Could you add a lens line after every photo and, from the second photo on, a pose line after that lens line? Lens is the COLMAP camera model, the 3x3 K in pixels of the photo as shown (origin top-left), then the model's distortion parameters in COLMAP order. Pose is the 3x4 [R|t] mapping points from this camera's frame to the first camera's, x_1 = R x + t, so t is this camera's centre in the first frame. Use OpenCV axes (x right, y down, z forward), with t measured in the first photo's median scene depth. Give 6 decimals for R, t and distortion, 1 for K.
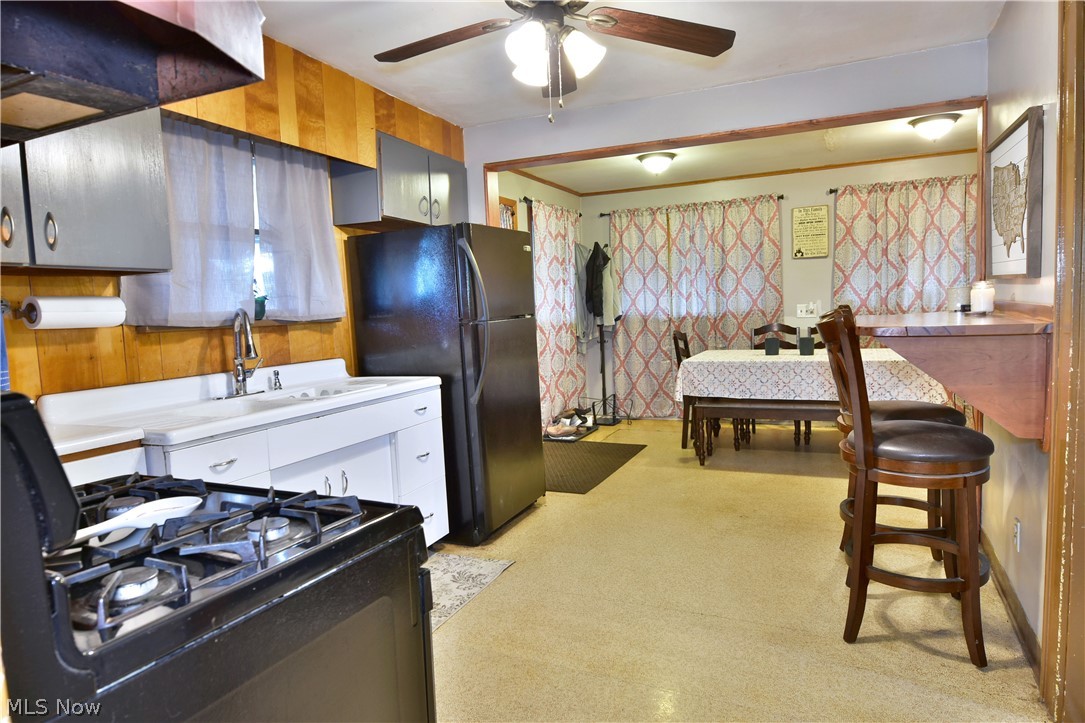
lens RADIAL K [[662.2, 0, 542.5], [0, 662.2, 361.5], [0, 0, 1]] dist [-0.010291, -0.003856]
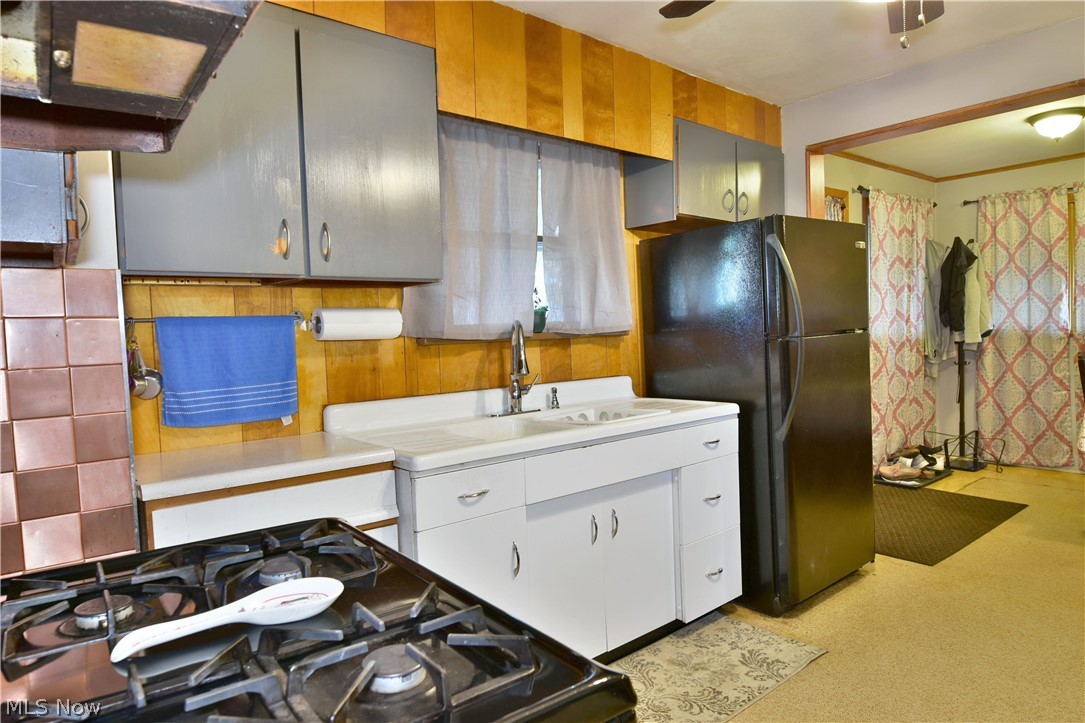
lens RADIAL K [[662.2, 0, 542.5], [0, 662.2, 361.5], [0, 0, 1]] dist [-0.010291, -0.003856]
pose [[0.892063, 0.032209, -0.450761, -0.002238], [-0.039145, 0.999215, -0.006068, -0.014564], [0.450212, 0.023058, 0.892624, 0.147724]]
